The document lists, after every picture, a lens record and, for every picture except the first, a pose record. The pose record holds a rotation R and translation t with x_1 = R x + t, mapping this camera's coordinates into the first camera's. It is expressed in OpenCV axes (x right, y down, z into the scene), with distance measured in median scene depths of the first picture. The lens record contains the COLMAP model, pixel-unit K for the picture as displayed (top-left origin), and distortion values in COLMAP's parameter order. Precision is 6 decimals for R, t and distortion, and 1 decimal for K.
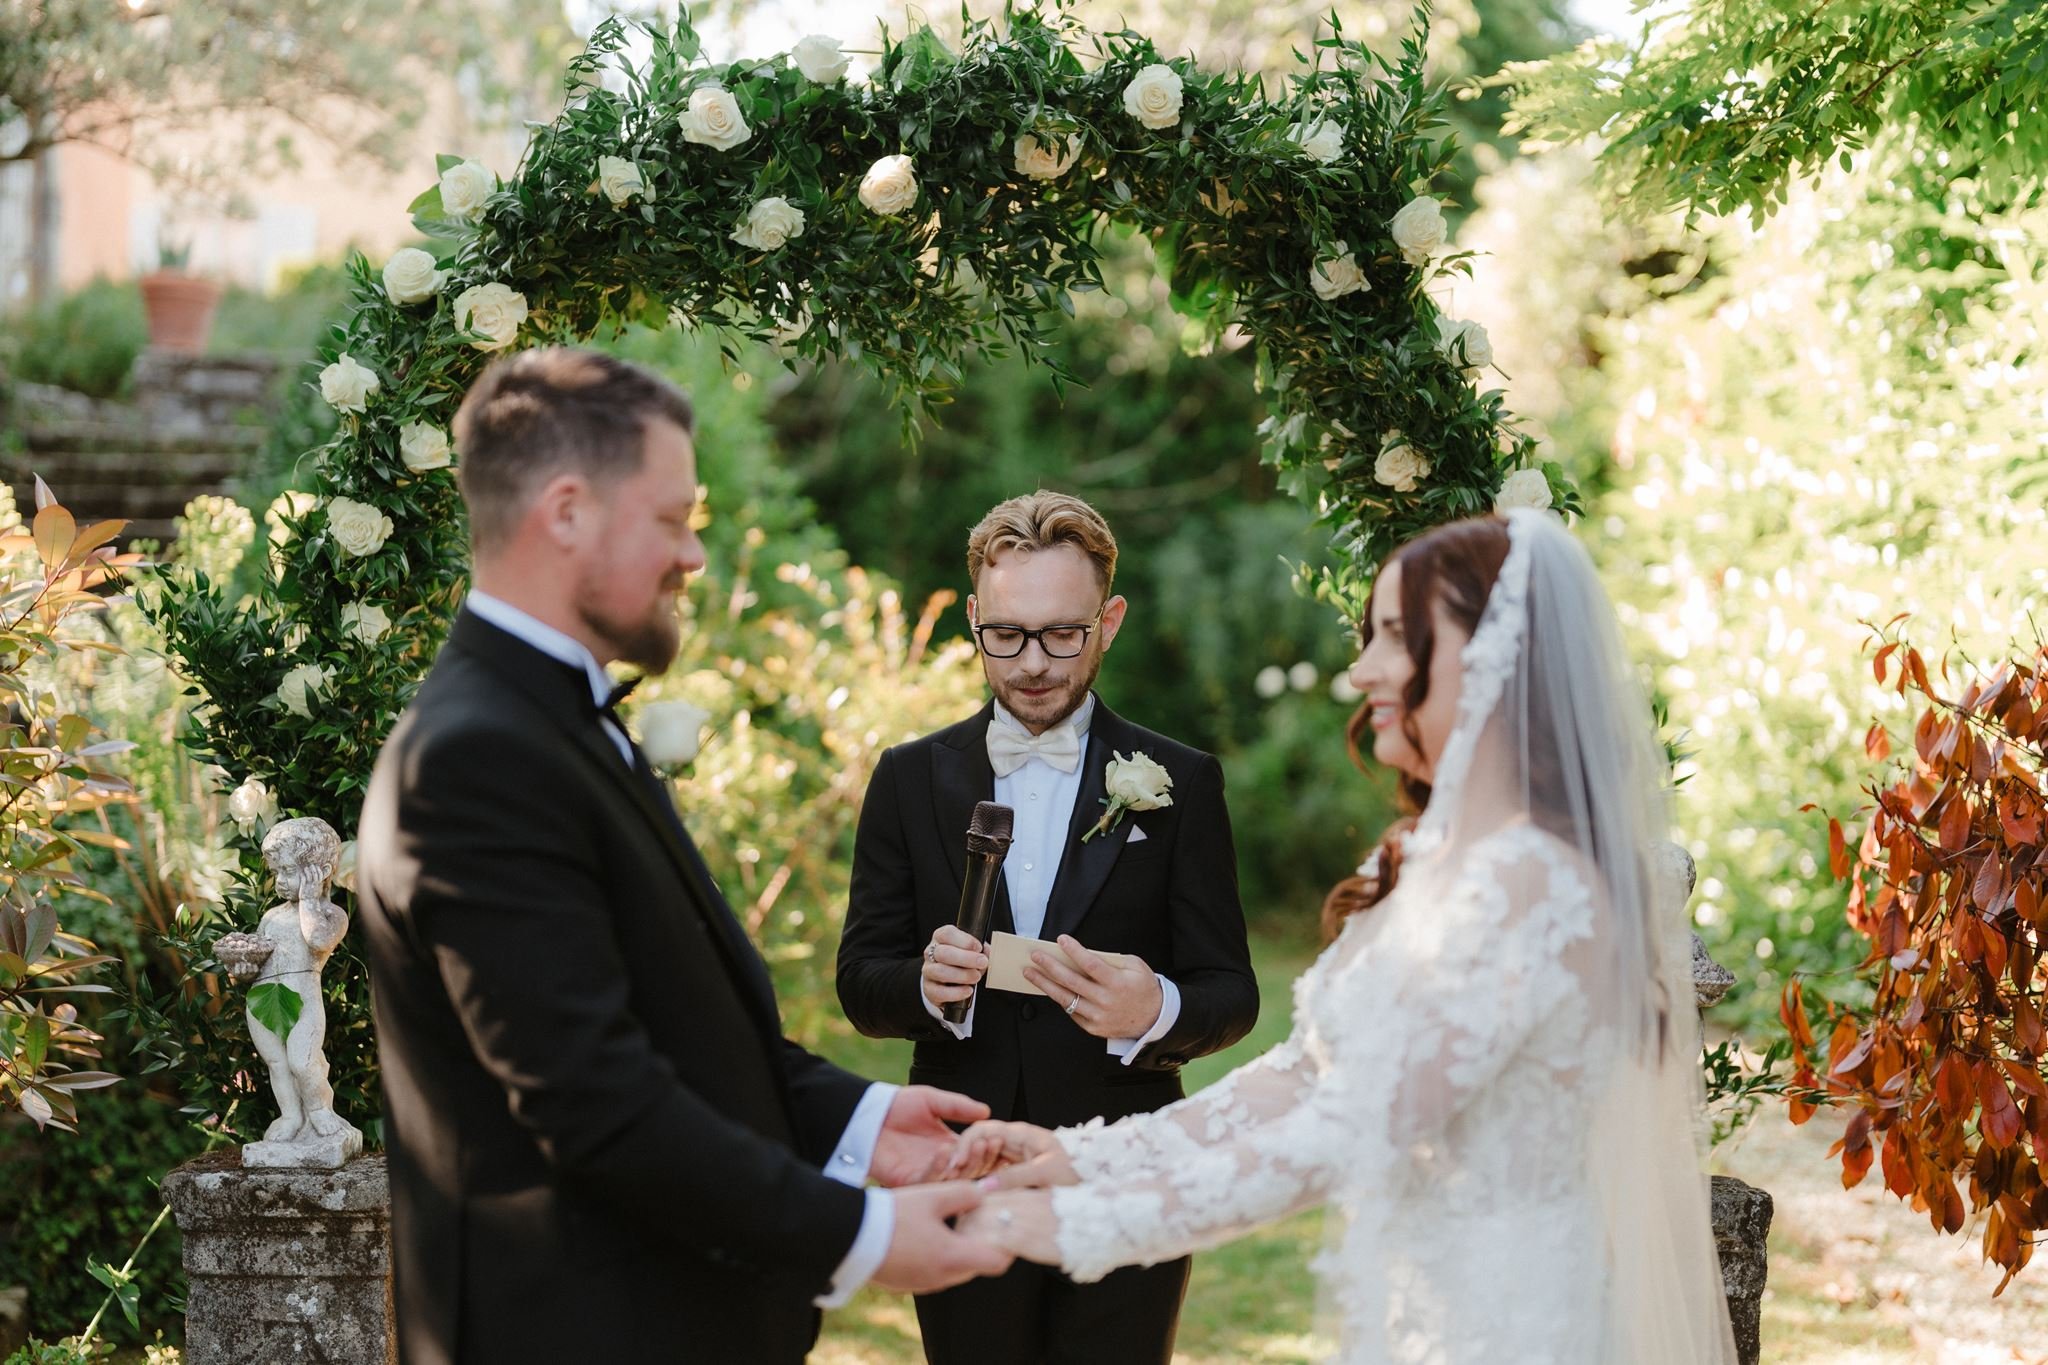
lens RADIAL K [[2806.1, 0, 1001.7], [0, 2806.1, 691.9], [0, 0, 1]] dist [0.008285, 0.000000]
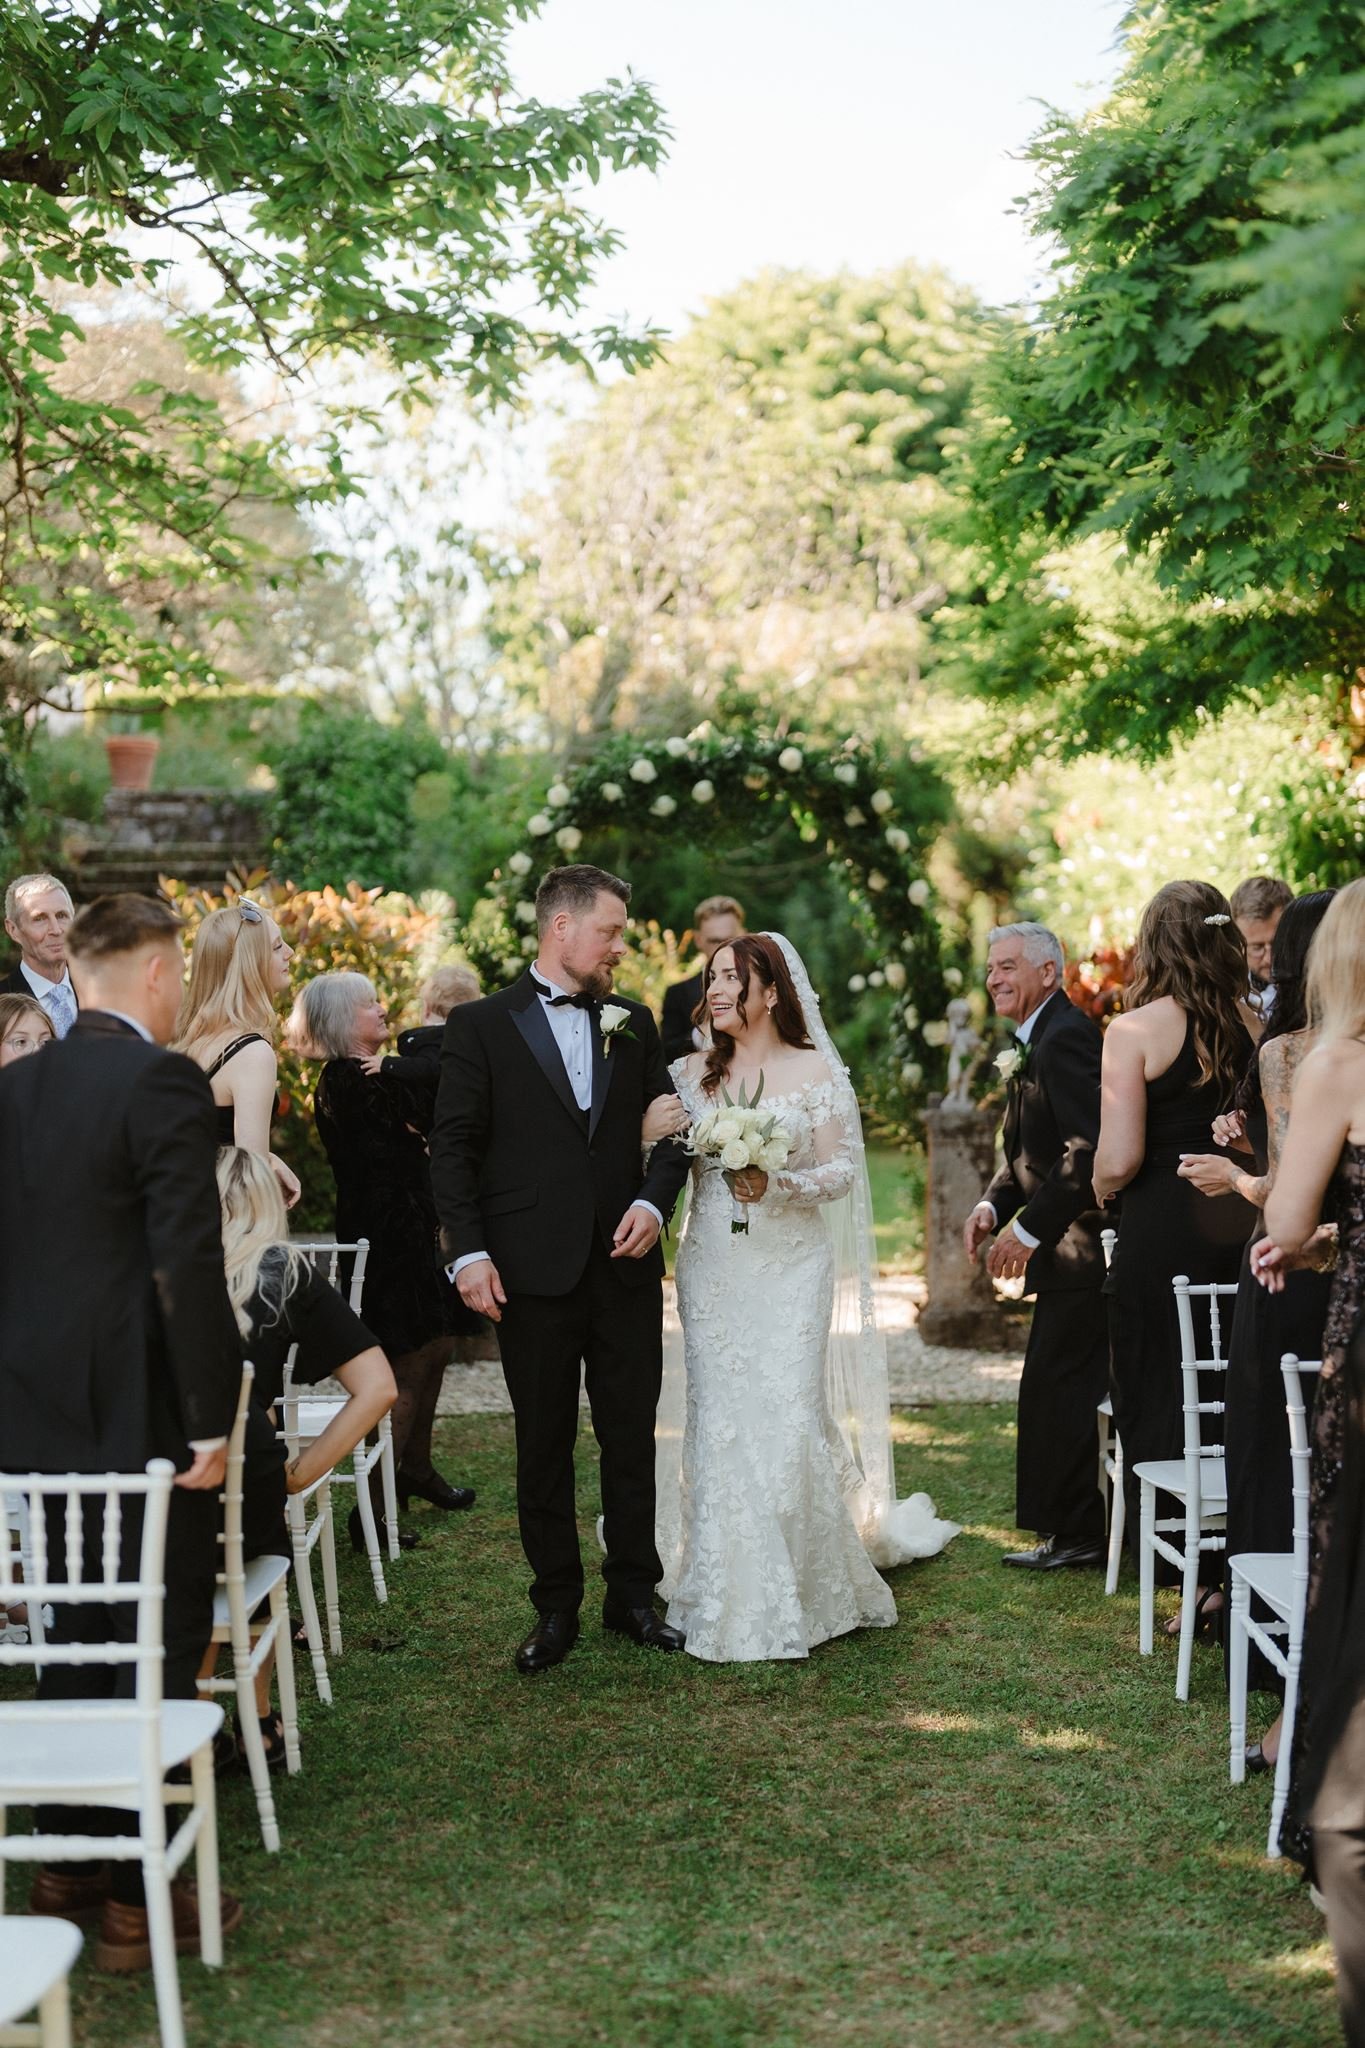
lens RADIAL K [[2759.6, 0, 657.2], [0, 2759.6, 945.5], [0, 0, 1]] dist [0.186719, 0.000000]
pose [[0.999514, -0.027456, 0.014740, -0.133428], [0.027929, 0.999068, -0.032916, 0.075575], [-0.013823, 0.033312, 0.999349, -1.879833]]
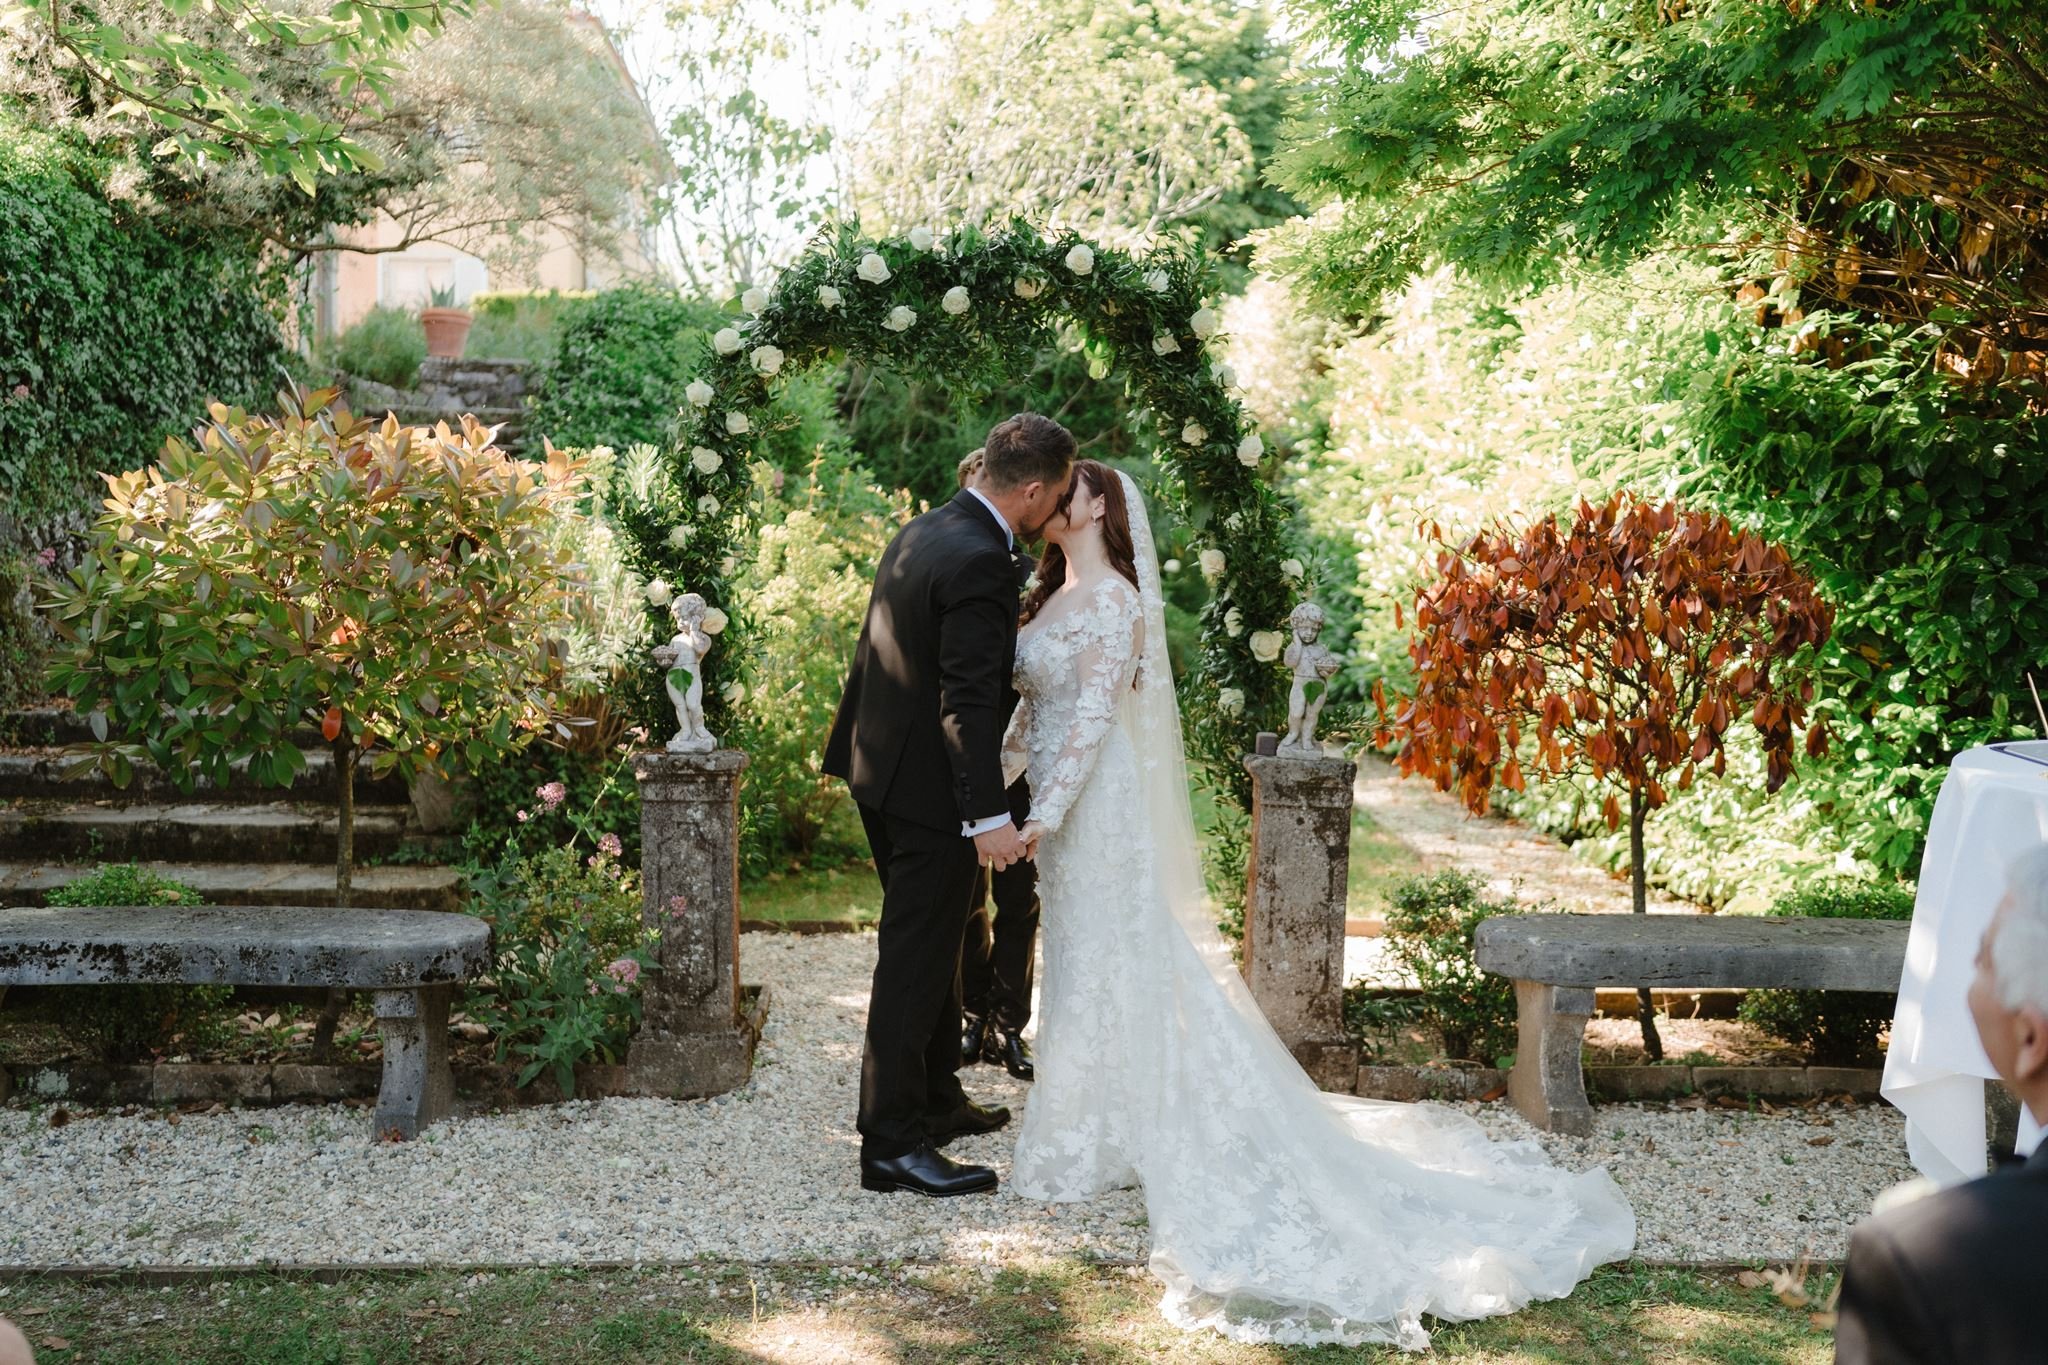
lens RADIAL K [[1942.7, 0, 1012.4], [0, 1942.7, 652.7], [0, 0, 1]] dist [0.001234, 0.000000]
pose [[0.999224, 0.000600, 0.039374, -0.054061], [-0.001900, 0.999453, 0.033006, 0.037097], [-0.039332, -0.033055, 0.998679, -0.473616]]
